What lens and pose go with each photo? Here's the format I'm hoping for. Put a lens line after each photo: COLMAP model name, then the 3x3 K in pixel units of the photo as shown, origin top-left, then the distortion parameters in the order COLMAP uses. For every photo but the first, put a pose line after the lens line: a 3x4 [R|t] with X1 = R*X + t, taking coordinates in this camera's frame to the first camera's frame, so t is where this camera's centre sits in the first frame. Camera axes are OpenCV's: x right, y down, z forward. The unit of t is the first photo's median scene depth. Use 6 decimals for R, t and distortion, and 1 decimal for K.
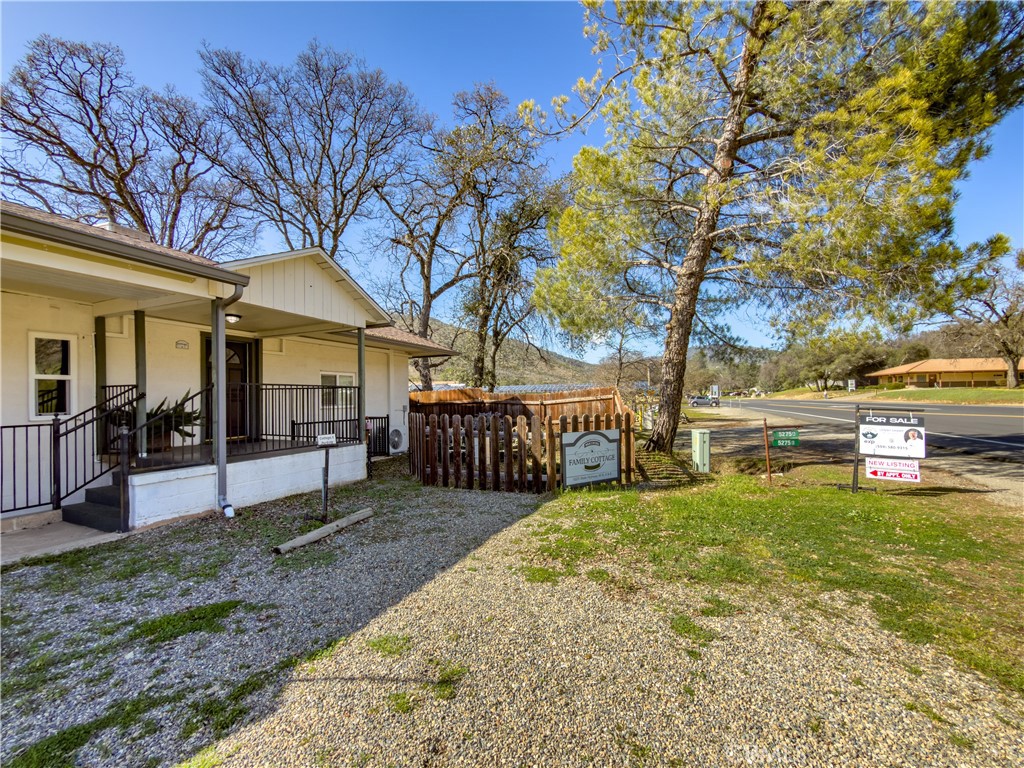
lens RADIAL K [[409.8, 0, 512.0], [0, 409.8, 384.0], [0, 0, 1]] dist [-0.000349, -0.000082]
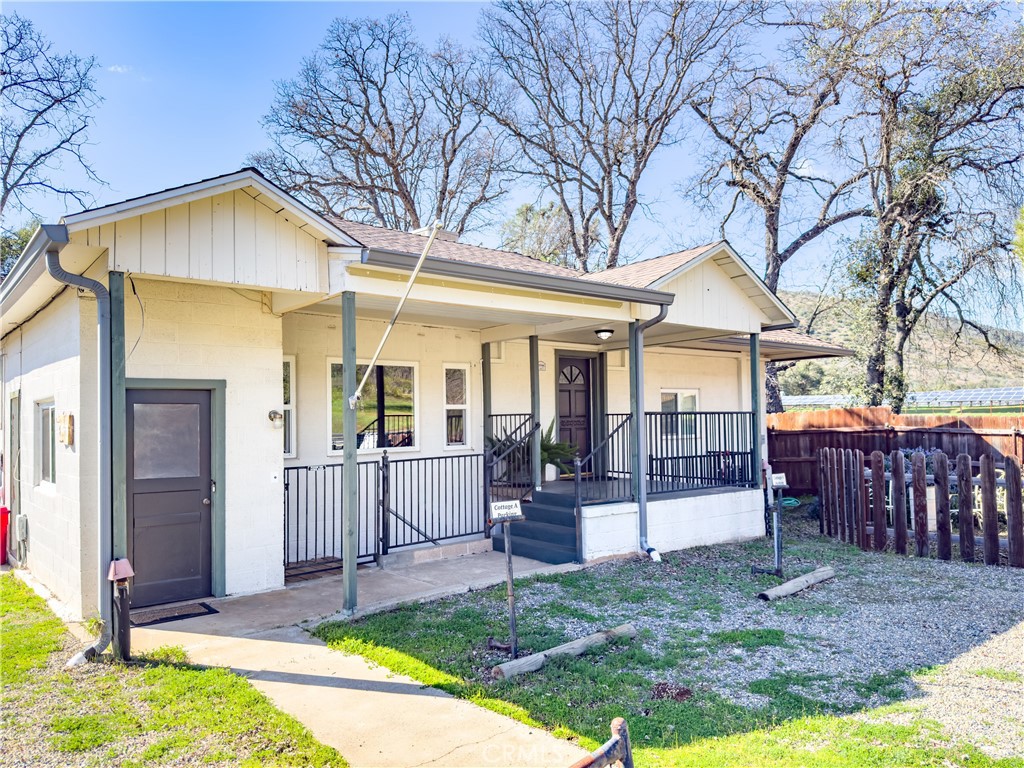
lens RADIAL K [[709.8, 0, 512.0], [0, 709.8, 384.0], [0, 0, 1]] dist [0.107058, -0.135905]
pose [[0.891219, -0.026851, -0.452778, -0.165651], [0.020896, 0.999617, -0.018149, -0.029043], [0.453092, 0.006714, 0.891439, -0.364396]]
